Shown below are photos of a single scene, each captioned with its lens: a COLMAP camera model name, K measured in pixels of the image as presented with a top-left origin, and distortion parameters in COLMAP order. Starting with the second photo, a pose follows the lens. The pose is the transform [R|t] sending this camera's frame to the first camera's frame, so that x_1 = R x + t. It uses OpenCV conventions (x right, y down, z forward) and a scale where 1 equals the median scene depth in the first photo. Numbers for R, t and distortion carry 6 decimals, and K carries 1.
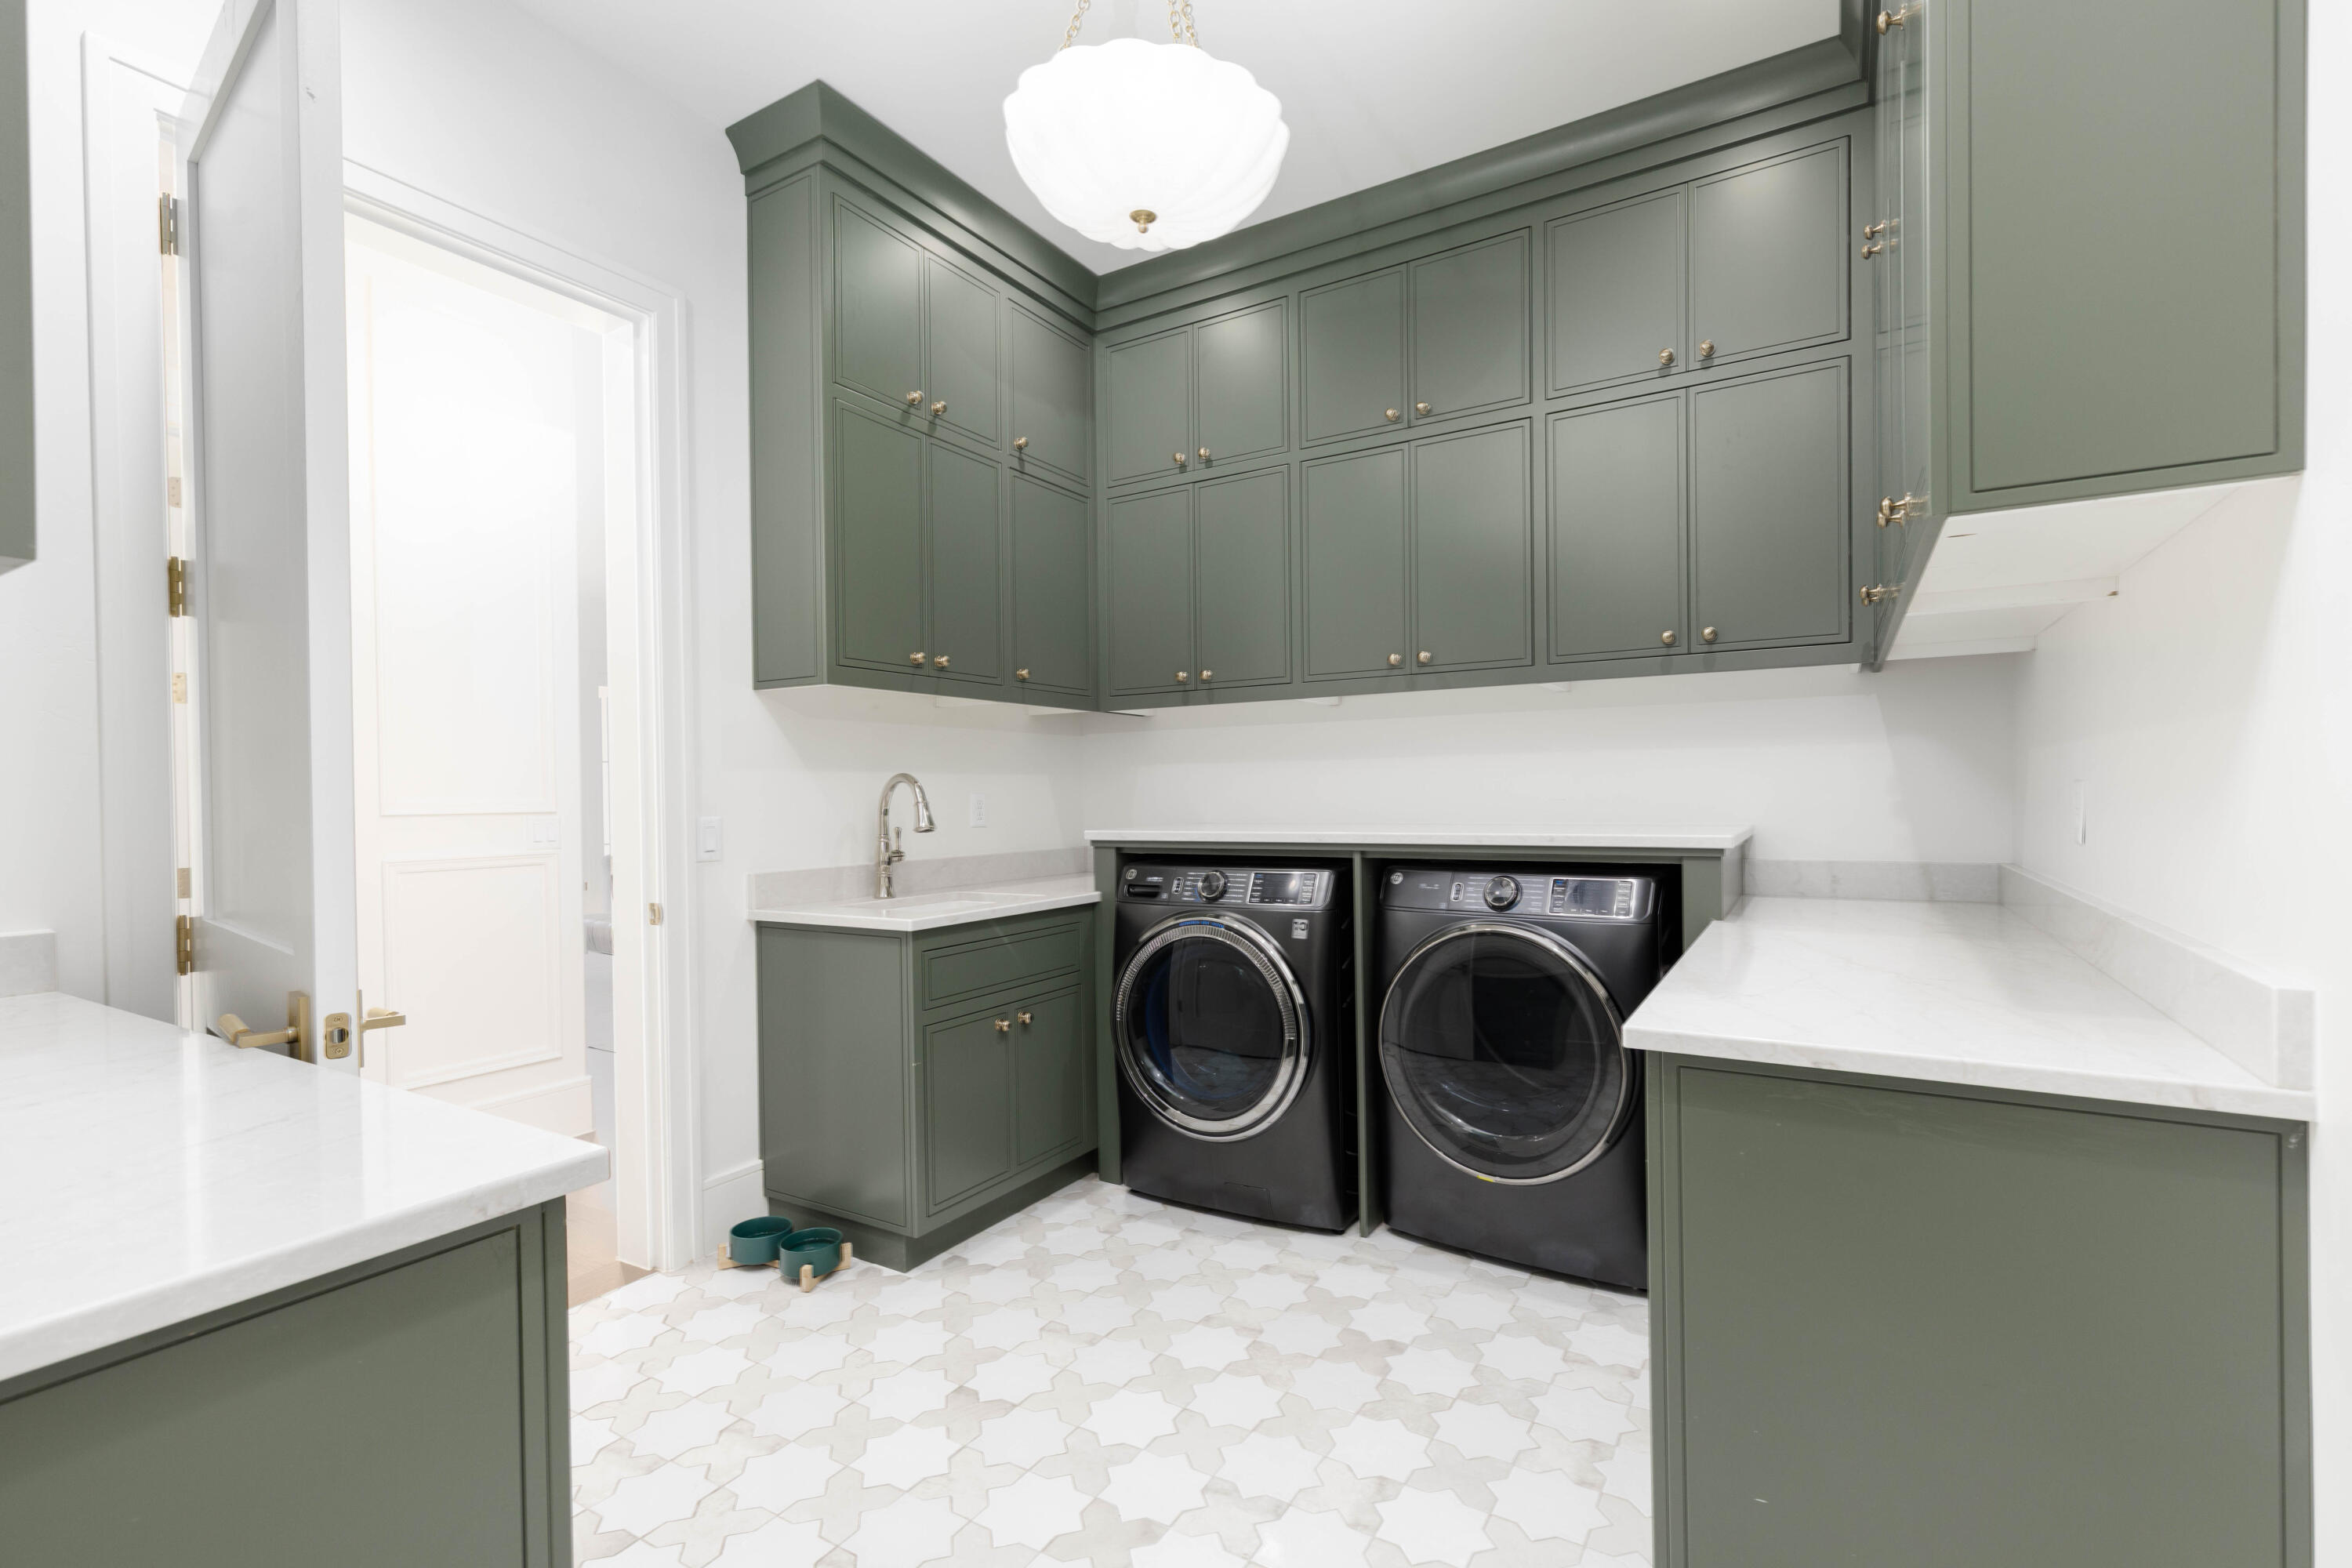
lens RADIAL K [[1046.2, 0, 1183.5], [0, 1046.2, 780.8], [0, 0, 1]] dist [0.002706, -0.000616]
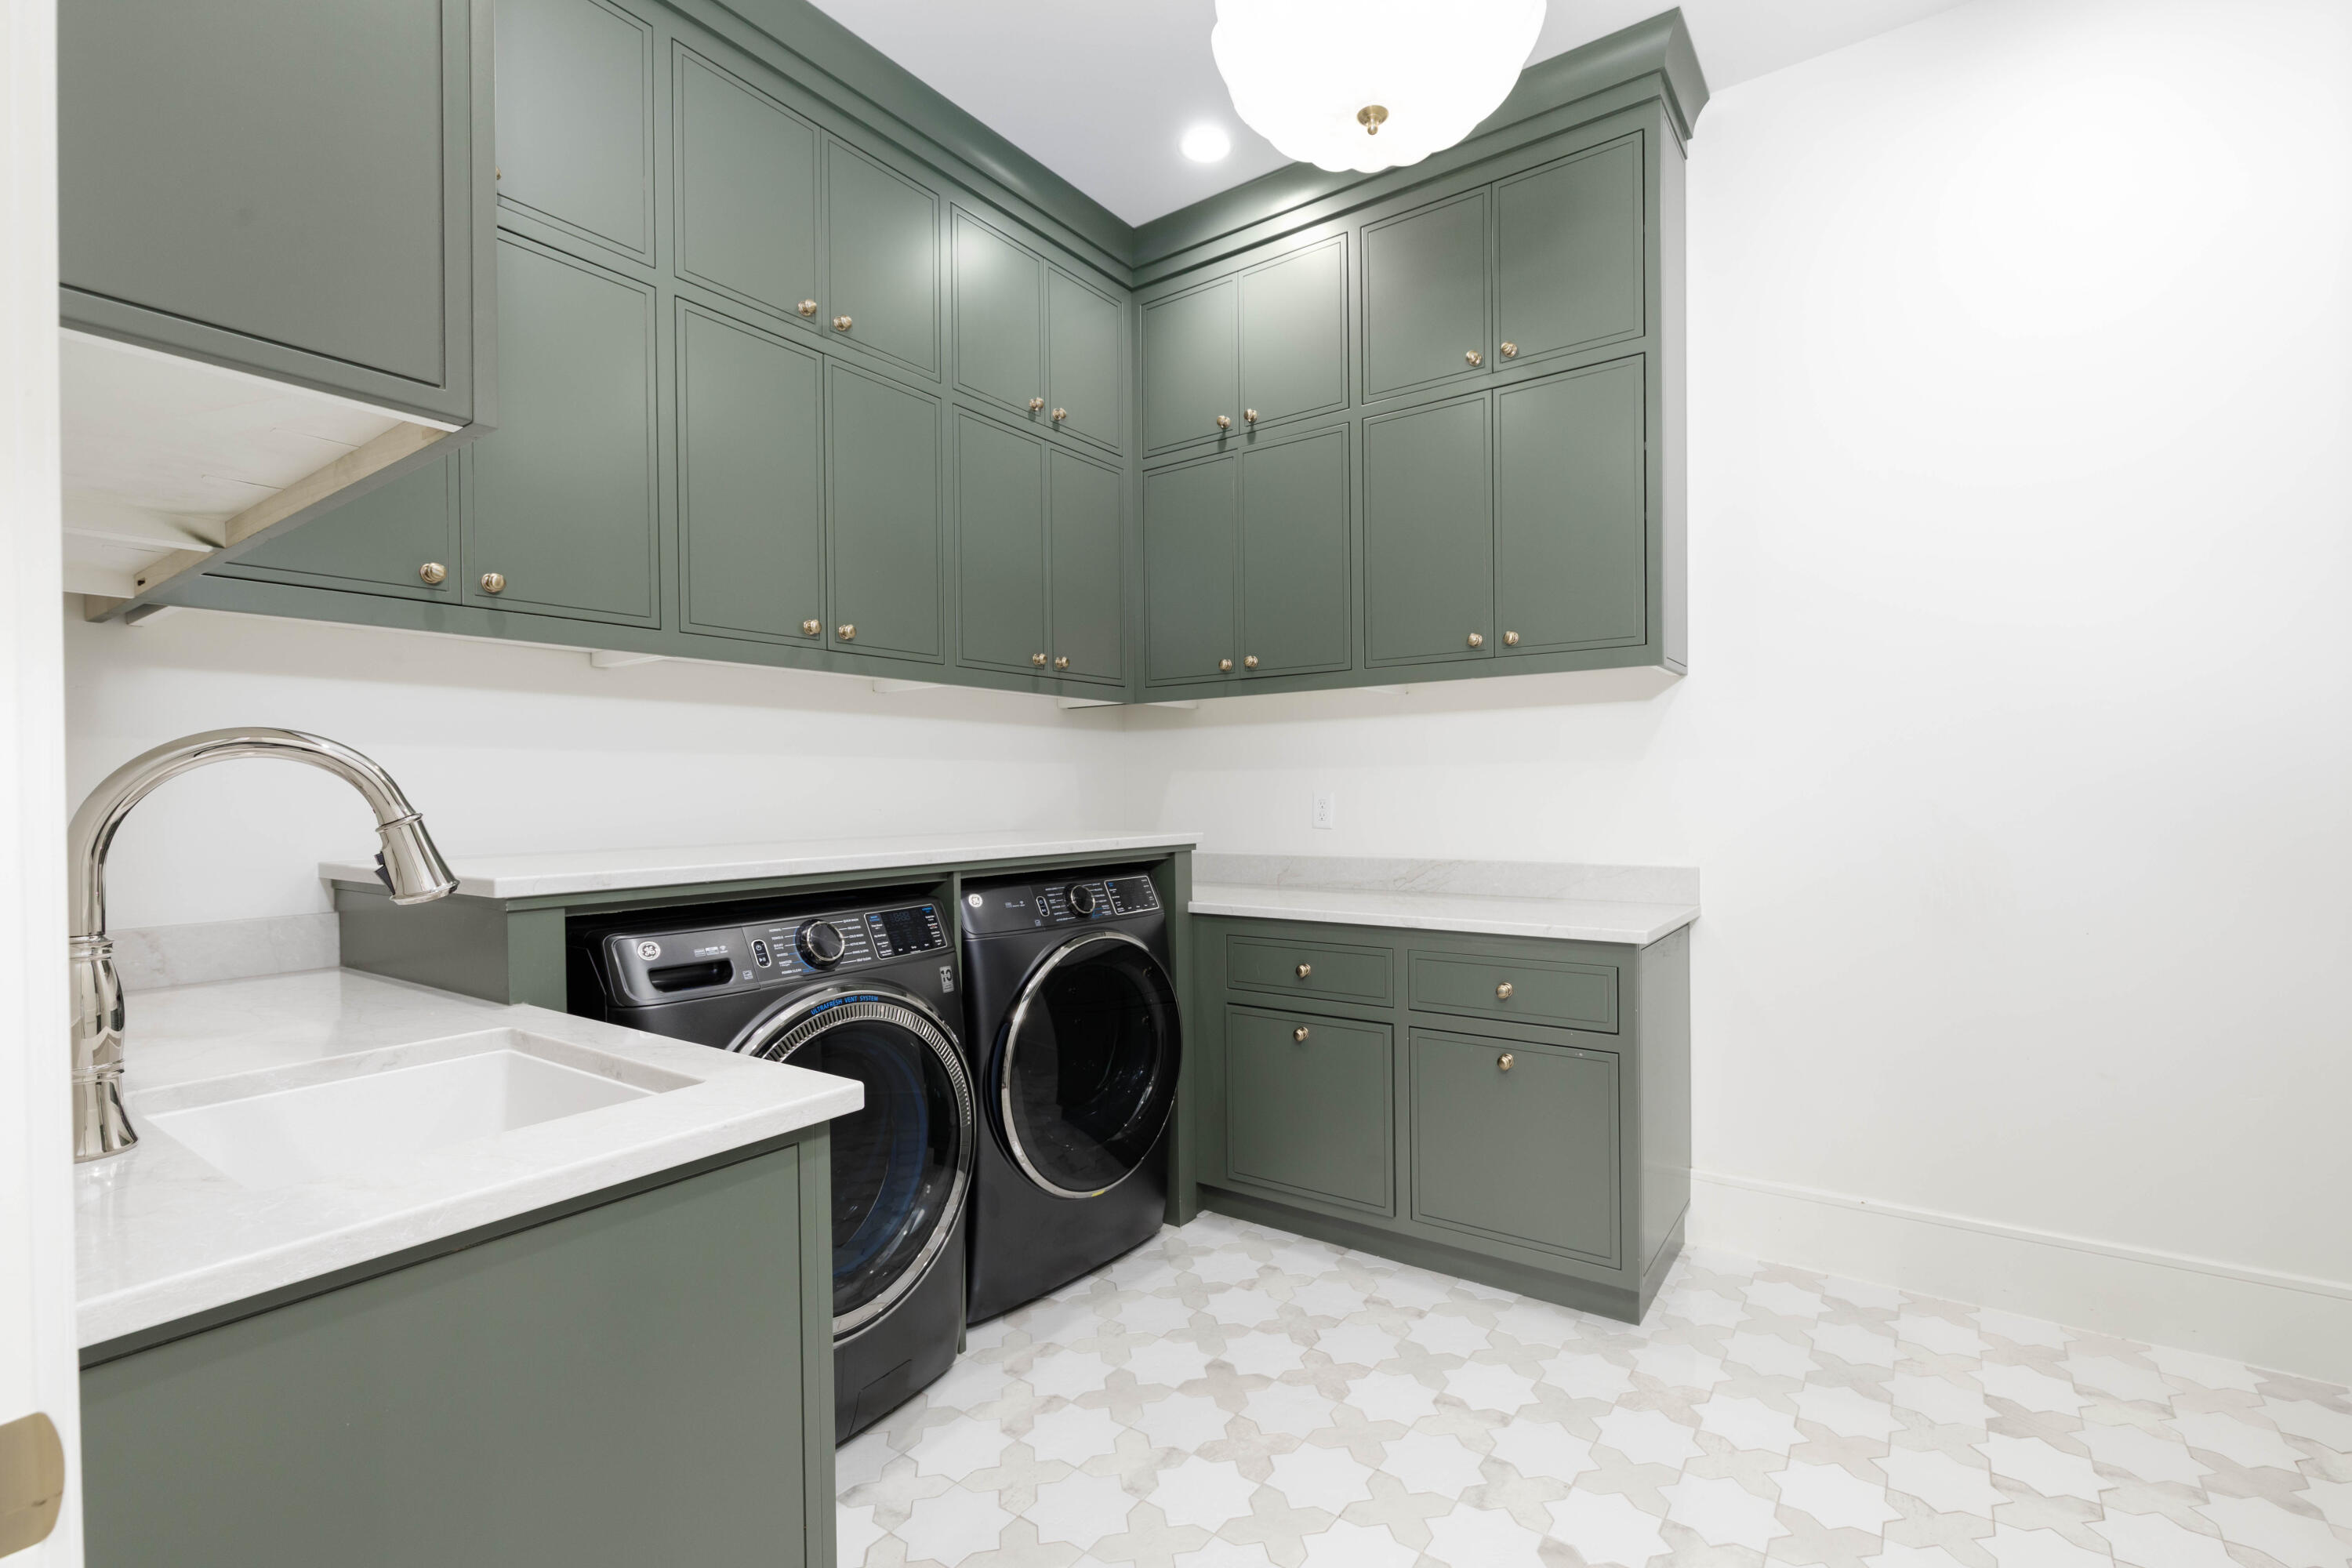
lens RADIAL K [[1046.2, 0, 1181.0], [0, 1046.2, 808.6], [0, 0, 1]] dist [0.002706, -0.000616]
pose [[0.080082, 0.012978, 0.996704, -0.745734], [0.008235, 0.999872, -0.013681, 0.041270], [-0.996754, 0.009304, 0.079965, 0.928692]]
